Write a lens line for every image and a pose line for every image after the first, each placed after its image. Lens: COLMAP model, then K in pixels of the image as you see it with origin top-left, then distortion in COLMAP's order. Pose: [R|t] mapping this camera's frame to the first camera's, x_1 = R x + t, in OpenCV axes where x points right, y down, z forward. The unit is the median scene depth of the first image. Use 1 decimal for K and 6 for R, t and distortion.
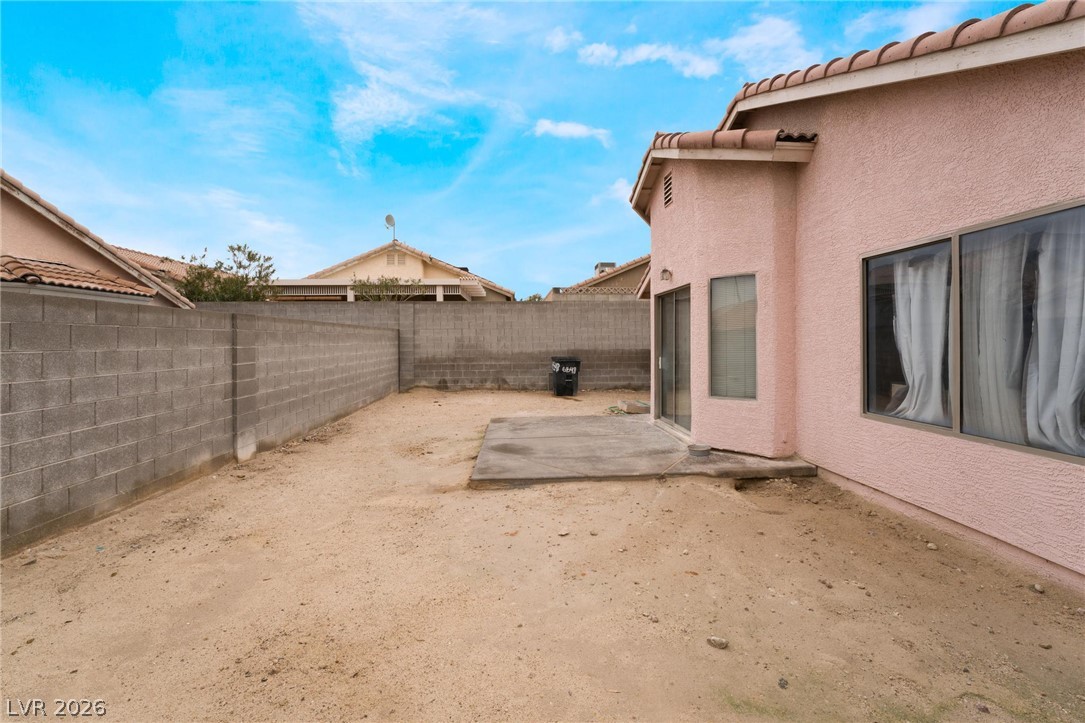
lens RADIAL K [[459.2, 0, 542.6], [0, 459.2, 337.5], [0, 0, 1]] dist [-0.021489, 0.000093]
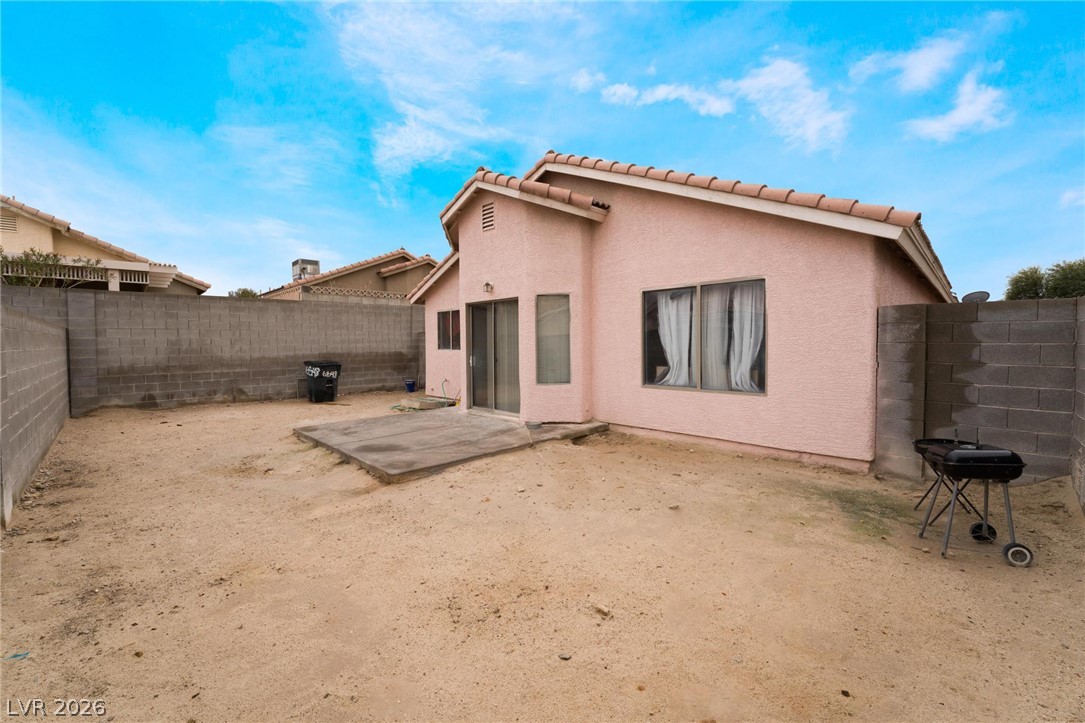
lens RADIAL K [[461.2, 0, 537.9], [0, 461.2, 351.9], [0, 0, 1]] dist [-0.021225, 0.000583]
pose [[0.743682, -0.014169, 0.668383, -0.532047], [-0.000435, 0.999765, 0.021677, 0.007116], [-0.668533, -0.016412, 0.743501, 0.006841]]
